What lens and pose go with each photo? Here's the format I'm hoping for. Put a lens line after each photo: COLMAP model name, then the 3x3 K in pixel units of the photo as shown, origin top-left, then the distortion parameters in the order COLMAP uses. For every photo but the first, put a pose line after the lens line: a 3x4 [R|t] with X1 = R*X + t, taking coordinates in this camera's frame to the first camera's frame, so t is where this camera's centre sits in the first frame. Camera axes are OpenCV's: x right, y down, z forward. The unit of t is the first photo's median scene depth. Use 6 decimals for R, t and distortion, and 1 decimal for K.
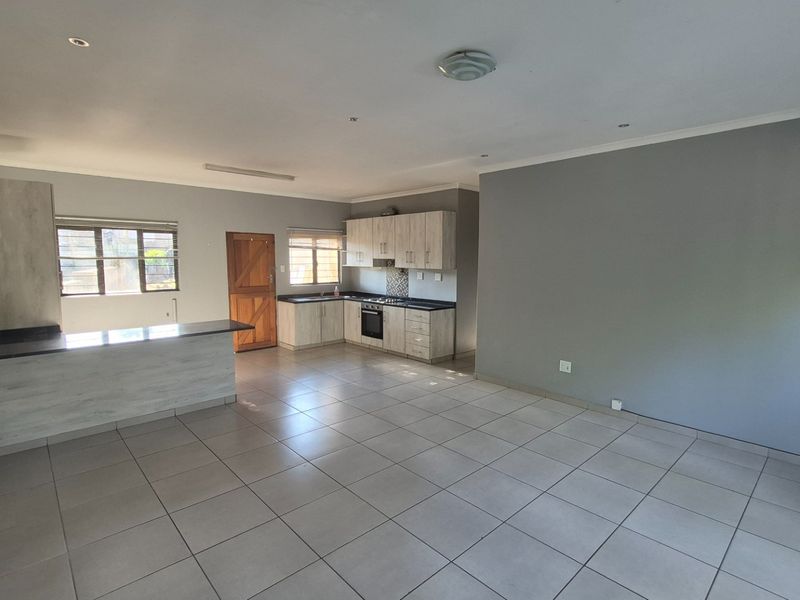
lens RADIAL K [[421.0, 0, 401.3], [0, 421.0, 298.4], [0, 0, 1]] dist [0.007181, 0.000883]
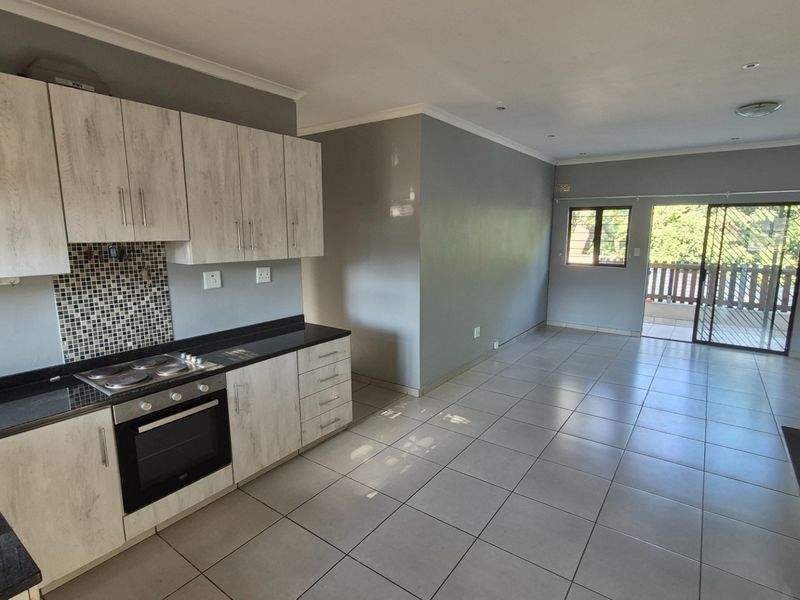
lens RADIAL K [[421.0, 0, 401.9], [0, 421.0, 301.6], [0, 0, 1]] dist [0.007181, 0.000883]
pose [[-0.195051, -0.174570, 0.965132, -0.413350], [0.094505, 0.976109, 0.195655, -0.099408], [-0.976229, 0.129372, -0.173893, 0.922158]]
